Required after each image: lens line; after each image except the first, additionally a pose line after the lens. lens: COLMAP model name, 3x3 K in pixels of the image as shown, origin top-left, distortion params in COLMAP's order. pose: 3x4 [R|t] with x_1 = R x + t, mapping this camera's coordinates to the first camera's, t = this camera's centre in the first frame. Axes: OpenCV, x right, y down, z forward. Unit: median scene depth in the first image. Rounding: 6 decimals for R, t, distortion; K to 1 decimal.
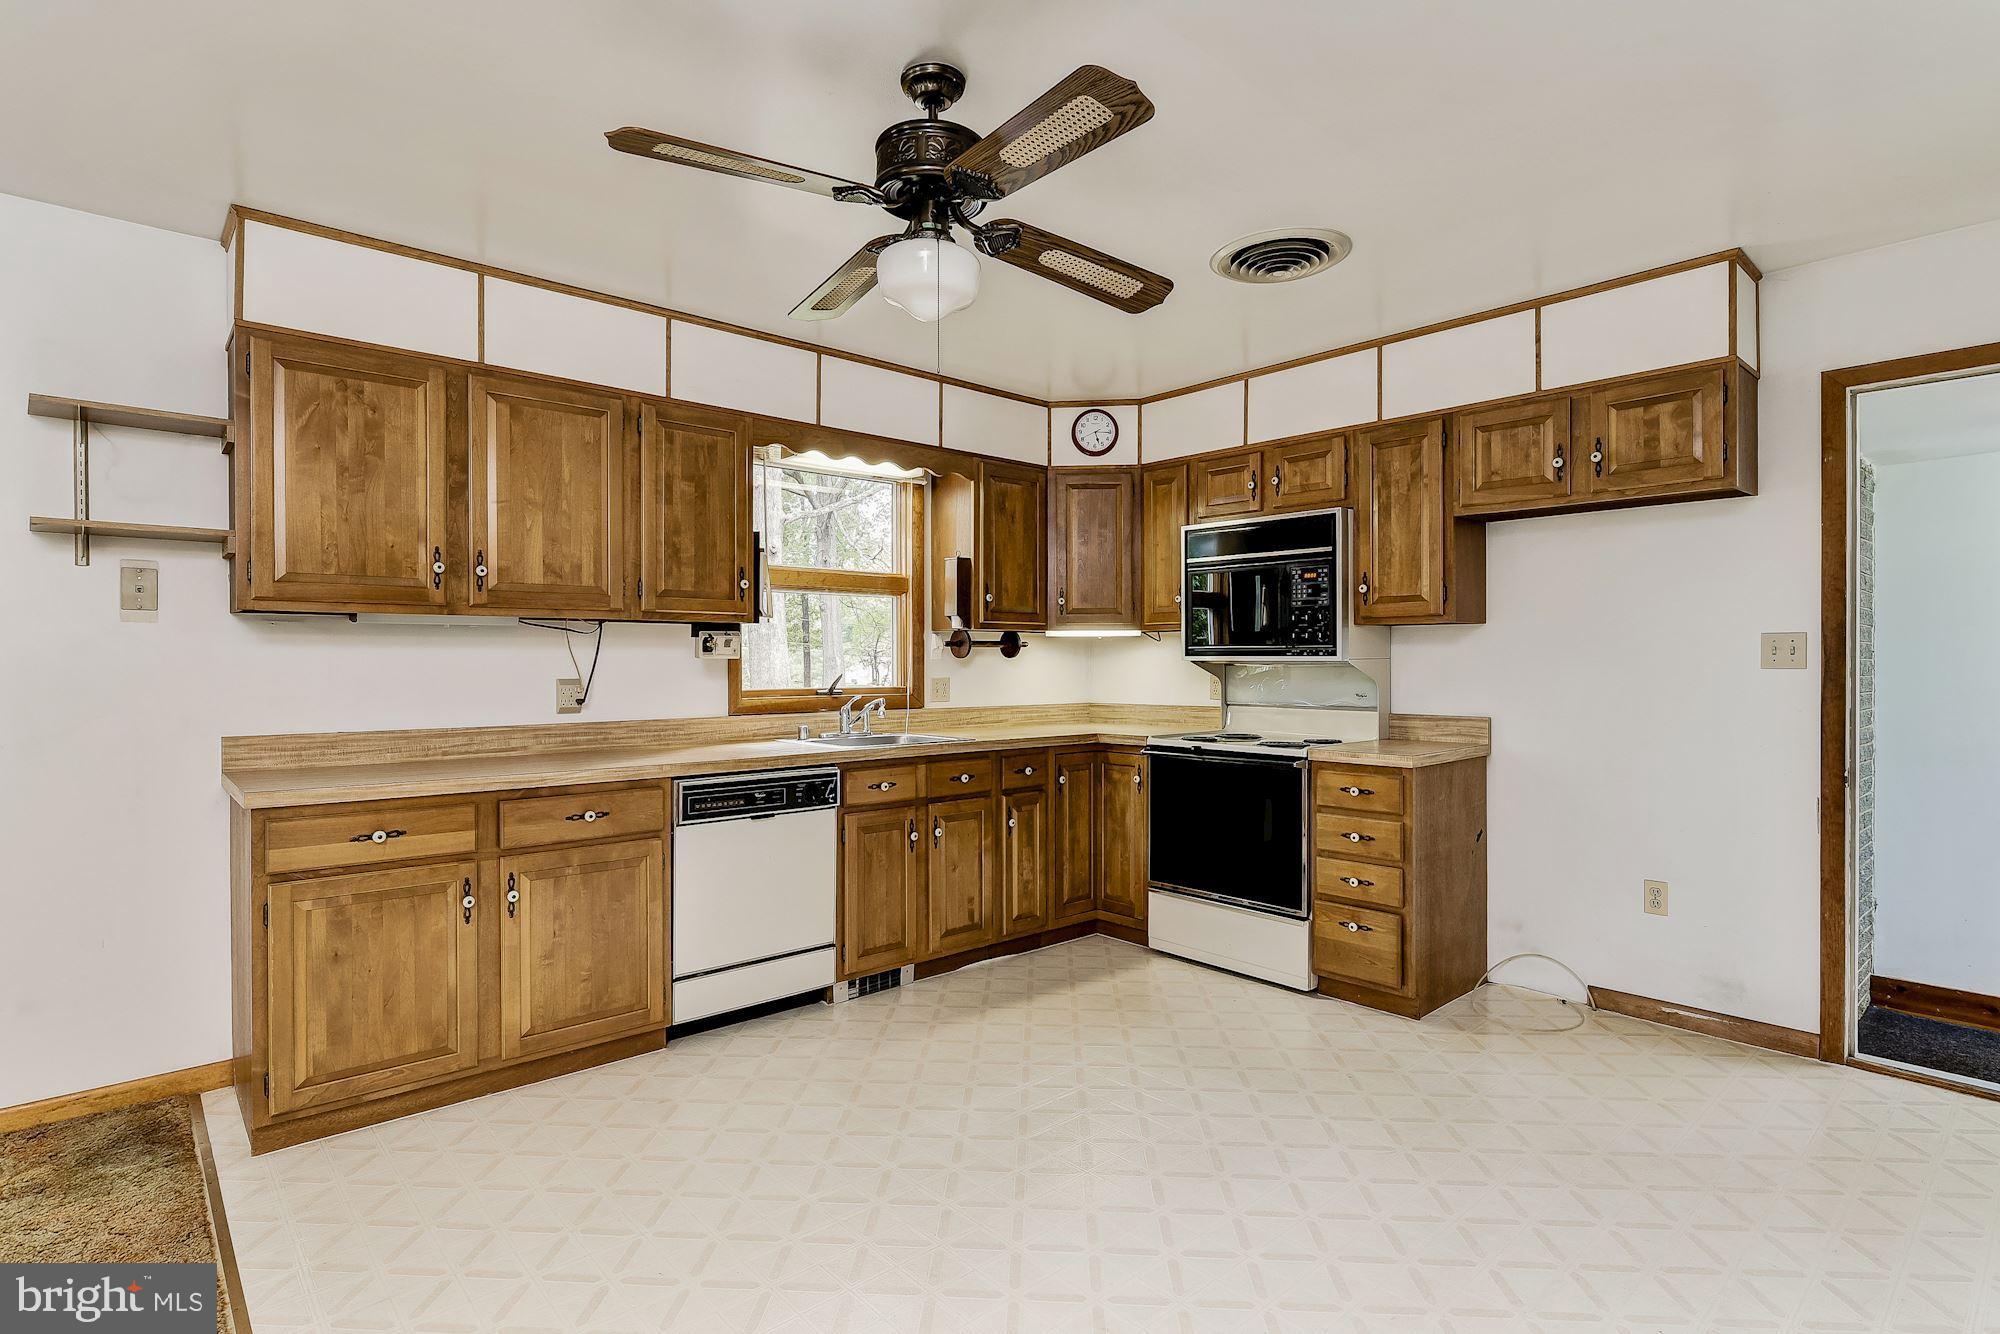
lens RADIAL K [[1002.8, 0, 1000.0], [0, 1002.8, 667.0], [0, 0, 1]] dist [-0.016201, 0.008851]
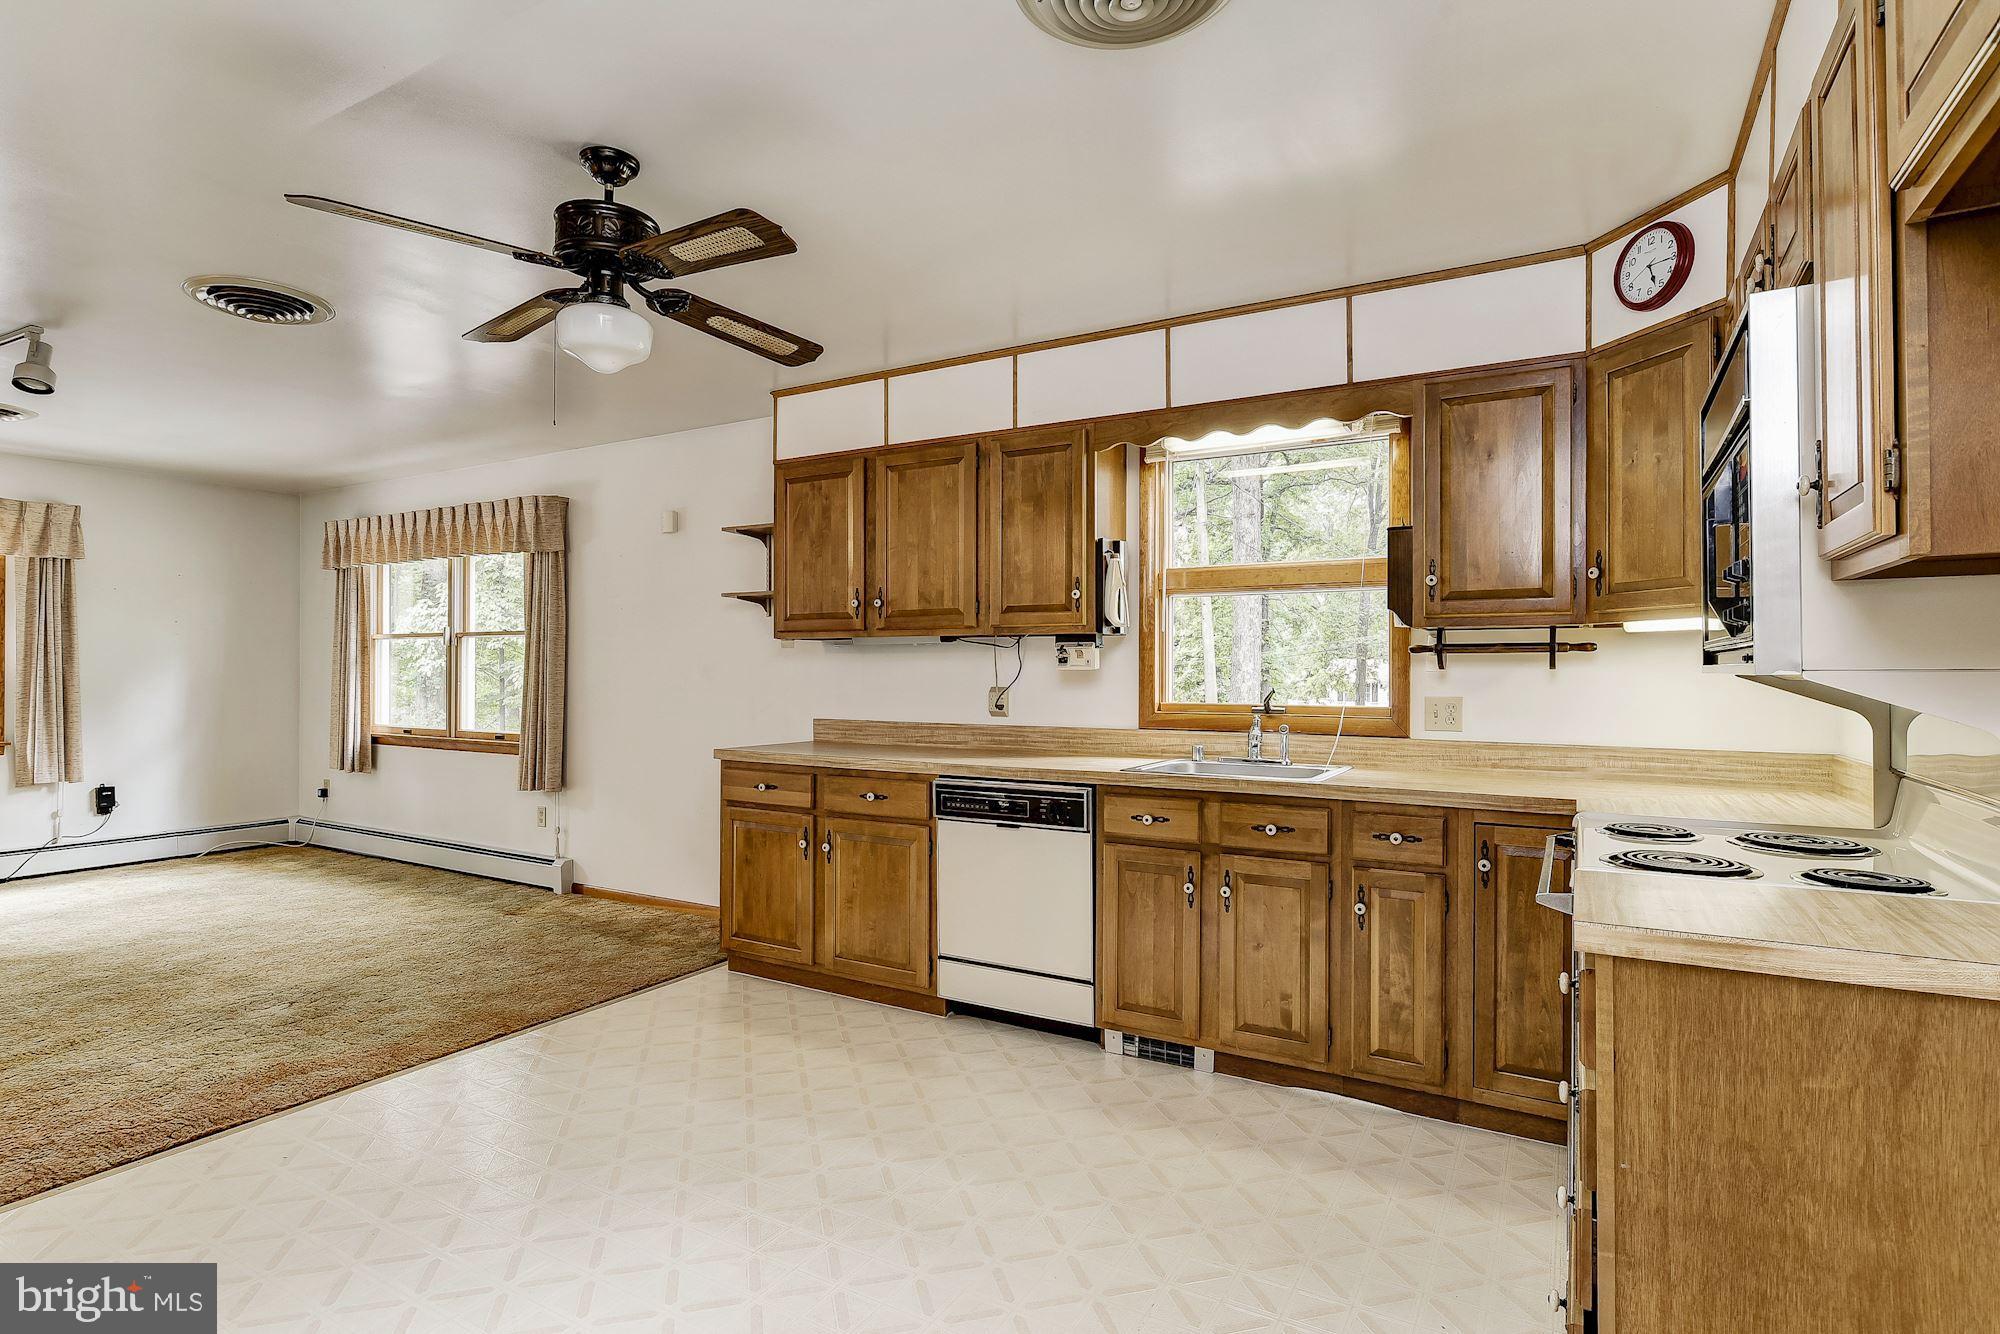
lens RADIAL K [[1002.8, 0, 1000.0], [0, 1002.8, 667.0], [0, 0, 1]] dist [-0.016201, 0.008851]
pose [[0.306368, -0.003691, -0.951906, 0.660433], [-0.008836, 0.999938, -0.006722, -0.003501], [0.951872, 0.010470, 0.306316, 0.622092]]
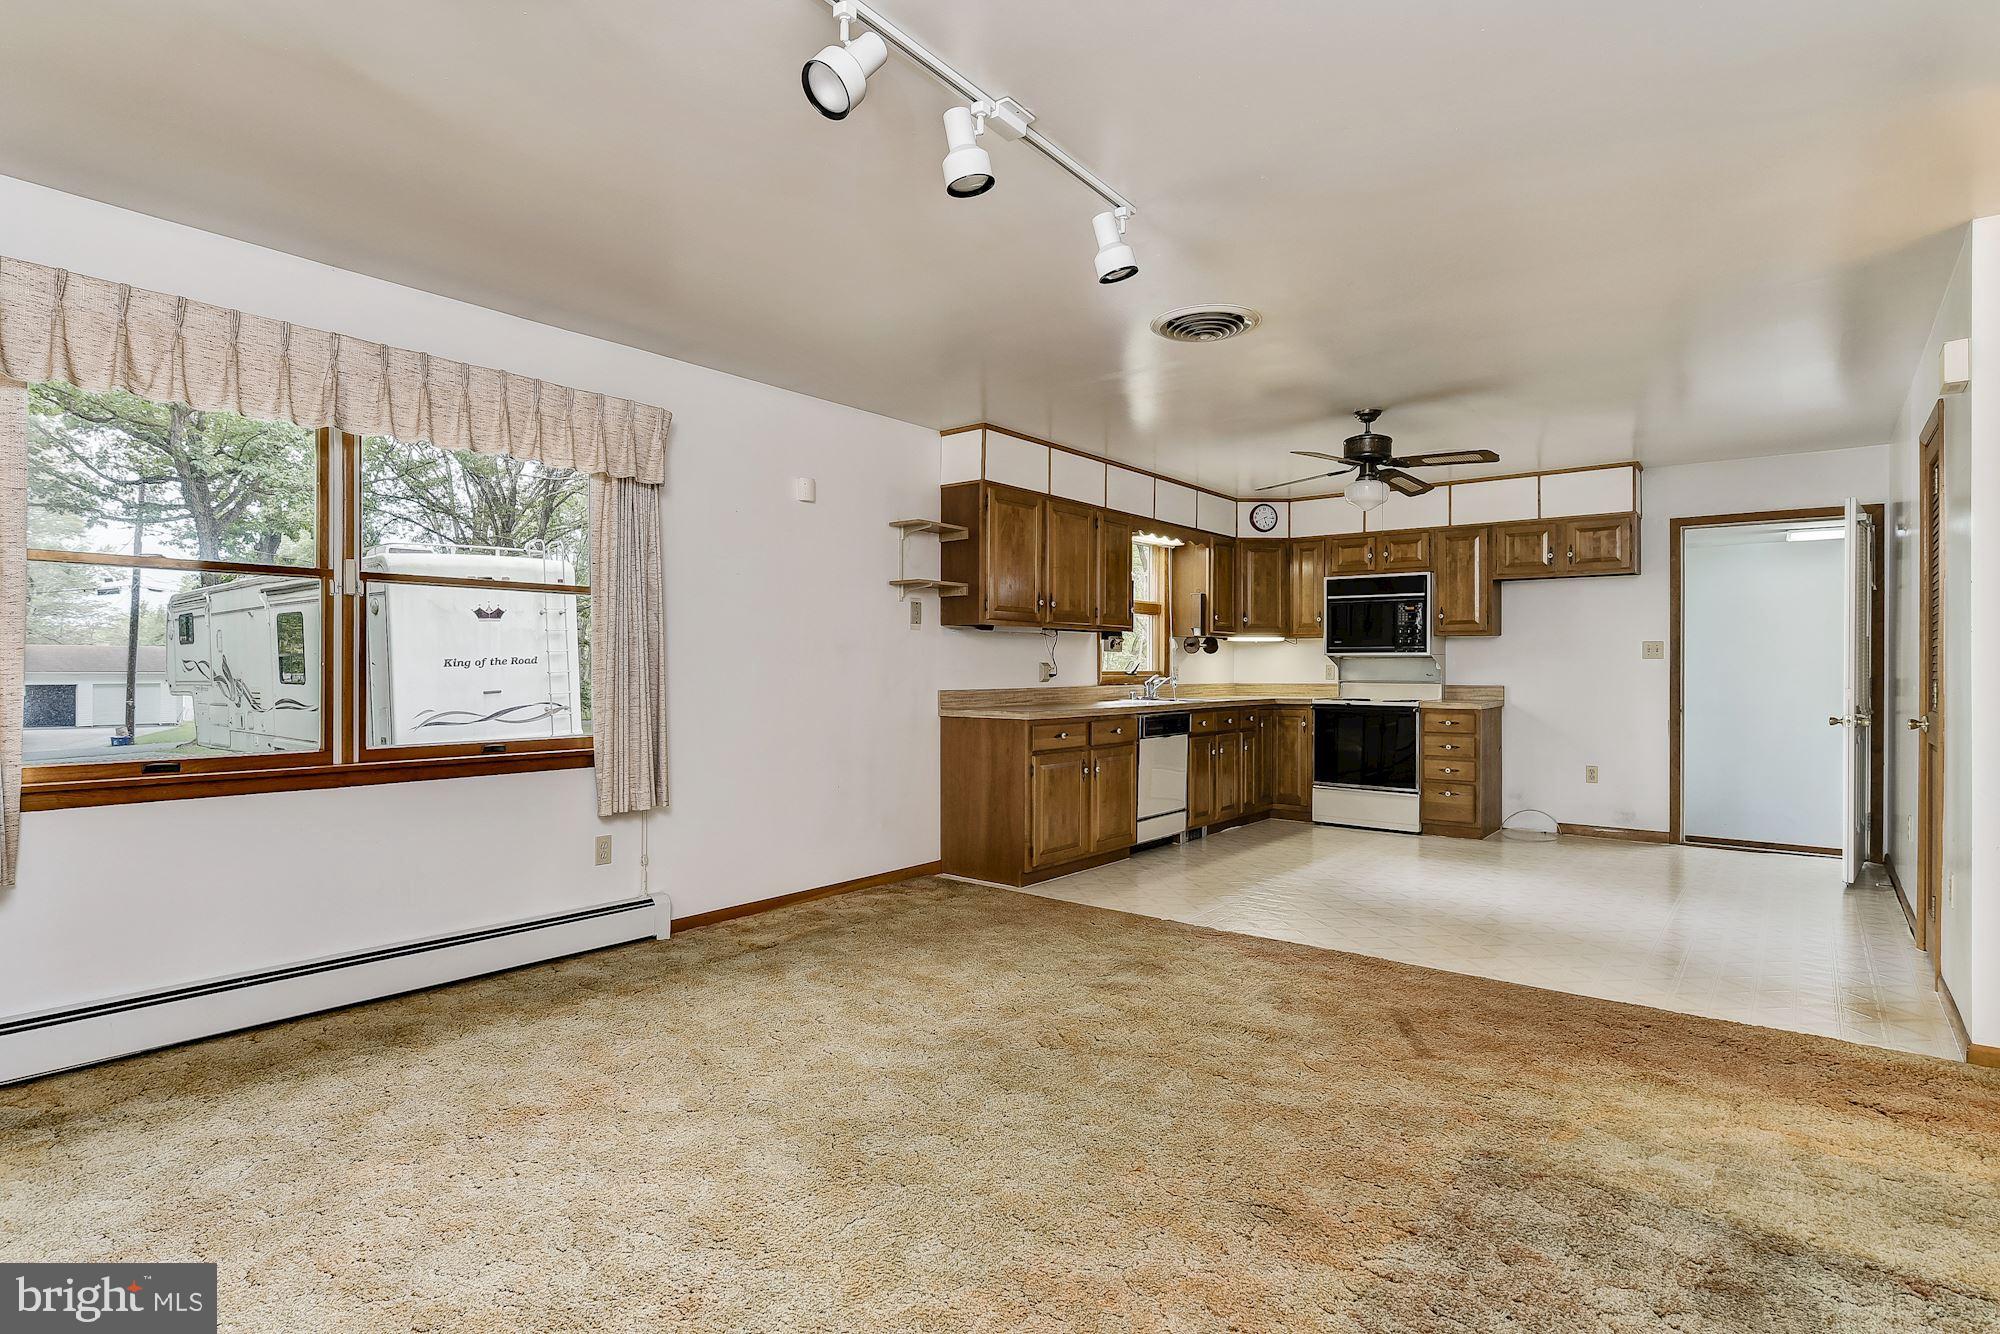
lens RADIAL K [[1002.8, 0, 1000.0], [0, 1002.8, 667.0], [0, 0, 1]] dist [-0.016201, 0.008851]
pose [[0.987217, 0.002775, 0.159357, -0.768259], [-0.002050, 0.999987, -0.004712, 0.027301], [-0.159368, 0.004325, 0.987210, -0.723480]]
